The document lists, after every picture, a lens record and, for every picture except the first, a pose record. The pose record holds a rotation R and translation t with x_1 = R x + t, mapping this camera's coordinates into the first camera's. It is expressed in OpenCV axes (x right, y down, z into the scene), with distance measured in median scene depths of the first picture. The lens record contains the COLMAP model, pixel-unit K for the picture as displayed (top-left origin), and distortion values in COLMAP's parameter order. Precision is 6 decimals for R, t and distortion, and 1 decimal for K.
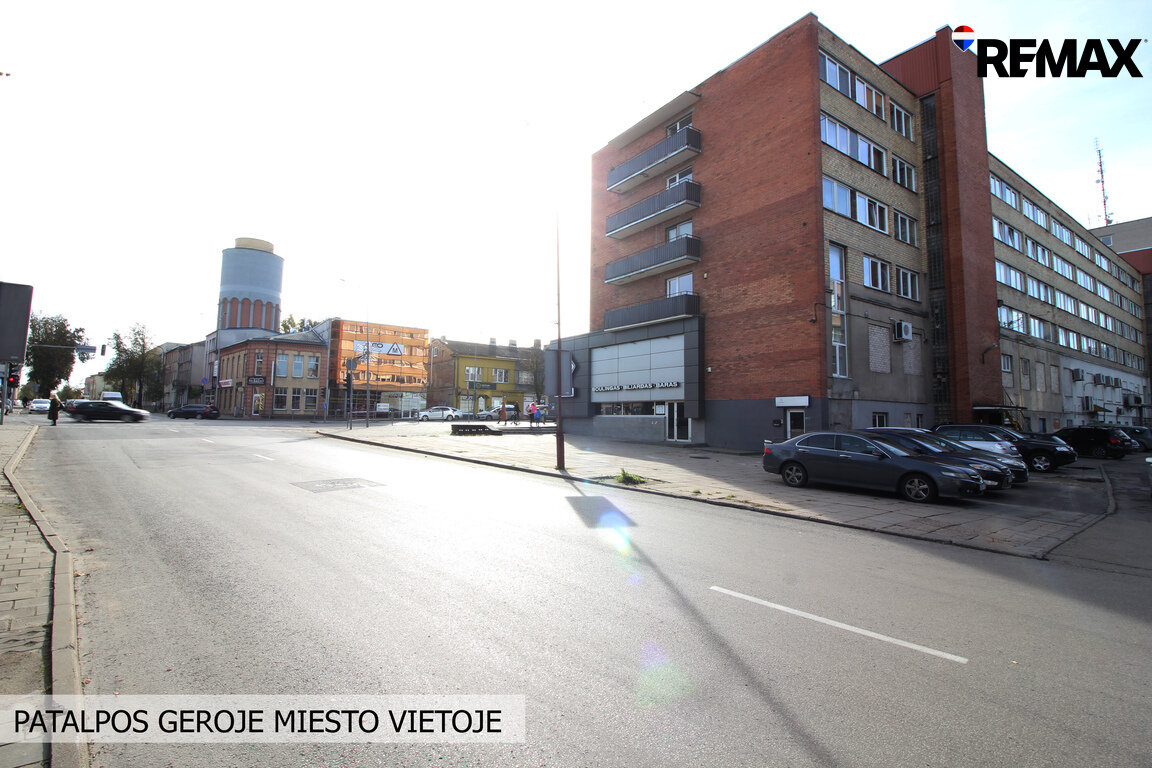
lens RADIAL K [[536.6, 0, 576.0], [0, 536.6, 384.0], [0, 0, 1]] dist [0.000308, -0.000032]
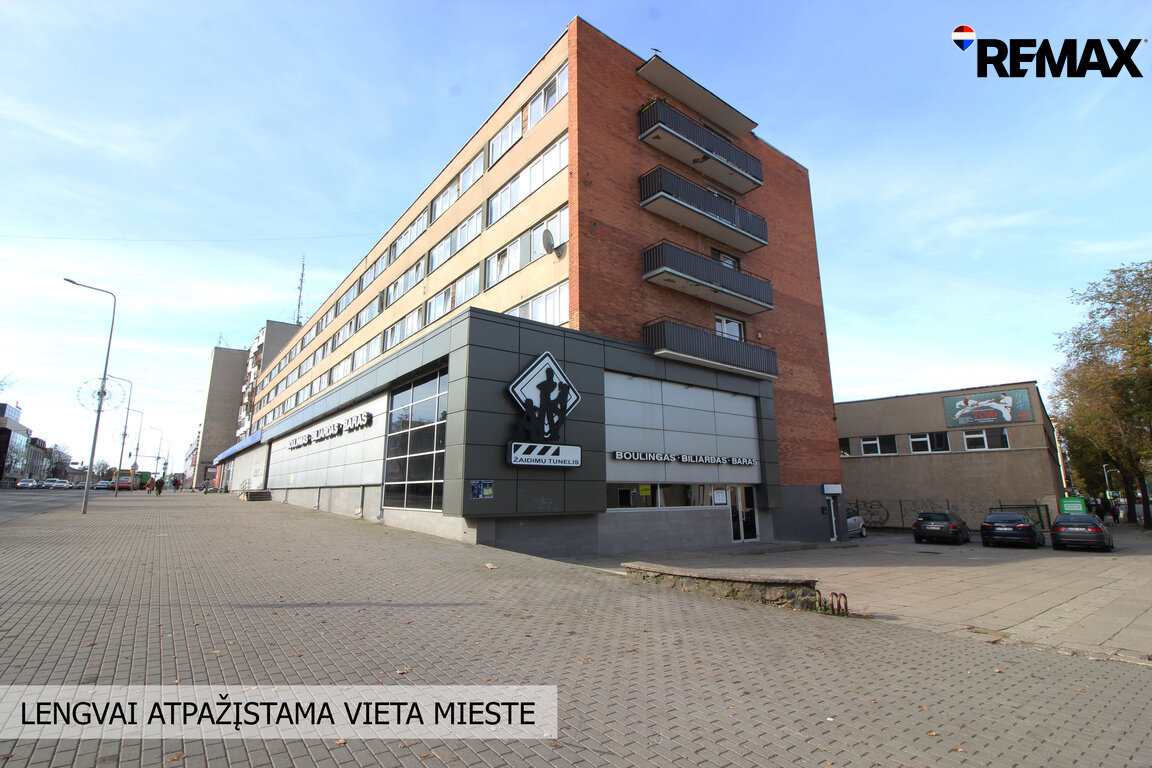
lens RADIAL K [[536.6, 0, 576.0], [0, 536.6, 384.0], [0, 0, 1]] dist [0.000308, -0.000032]
pose [[-0.039918, 0.196836, 0.979623, -0.527376], [-0.051511, 0.978696, -0.198749, 0.052861], [-0.997874, -0.058395, -0.028929, 1.227874]]
